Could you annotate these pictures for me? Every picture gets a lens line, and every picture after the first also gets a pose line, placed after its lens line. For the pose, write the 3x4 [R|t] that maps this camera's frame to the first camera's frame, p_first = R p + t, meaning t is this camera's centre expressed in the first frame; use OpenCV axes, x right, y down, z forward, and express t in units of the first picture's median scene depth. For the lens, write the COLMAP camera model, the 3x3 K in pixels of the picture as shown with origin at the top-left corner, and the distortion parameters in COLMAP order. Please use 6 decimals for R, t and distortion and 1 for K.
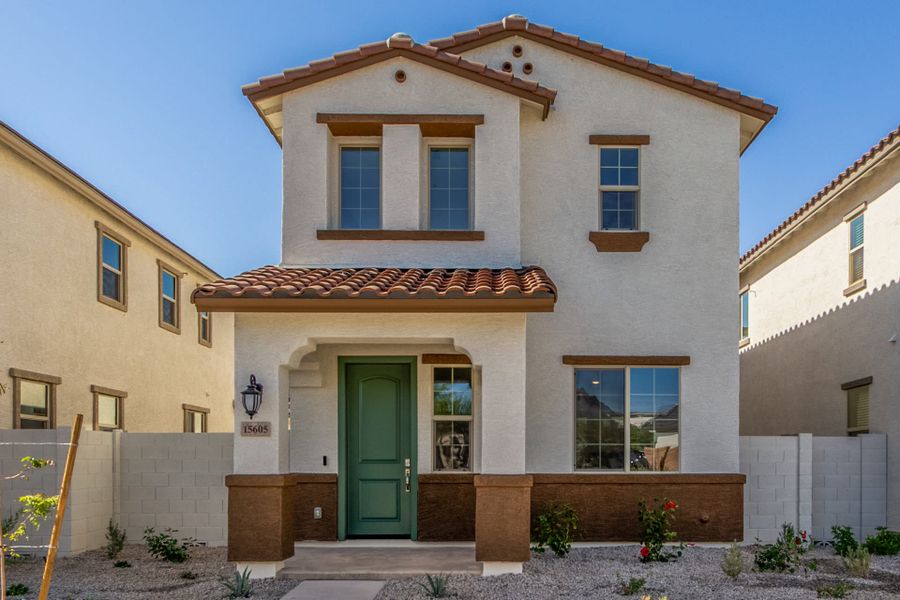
lens RADIAL K [[472.0, 0, 449.9], [0, 472.0, 319.1], [0, 0, 1]] dist [0.004192, 0.000671]
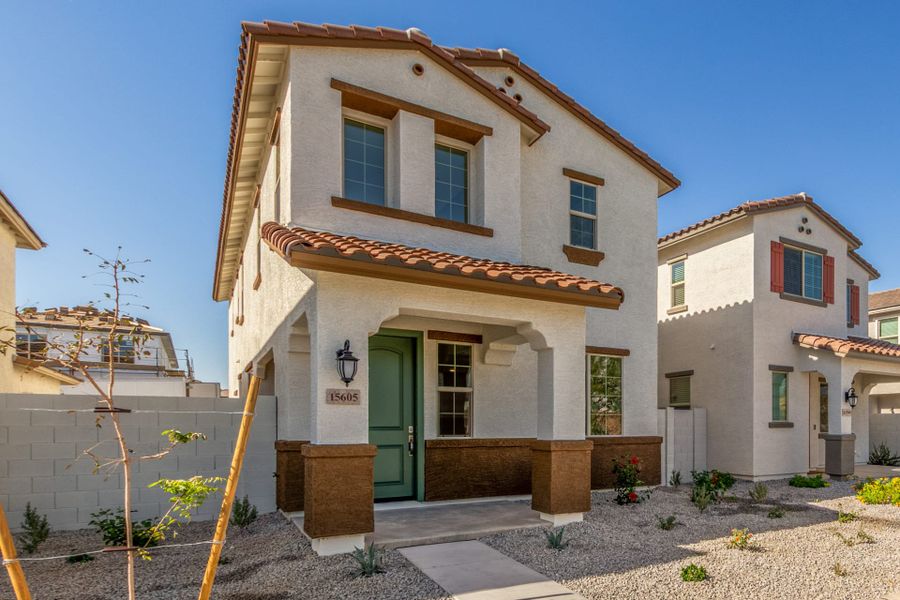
lens RADIAL K [[410.0, 0, 453.5], [0, 410.0, 305.4], [0, 0, 1]] dist [0.010090, -0.000010]
pose [[0.914340, 0.110470, 0.389587, -0.370692], [-0.114328, 0.993353, -0.013350, 0.022622], [-0.388473, -0.032334, 0.920893, 0.101674]]
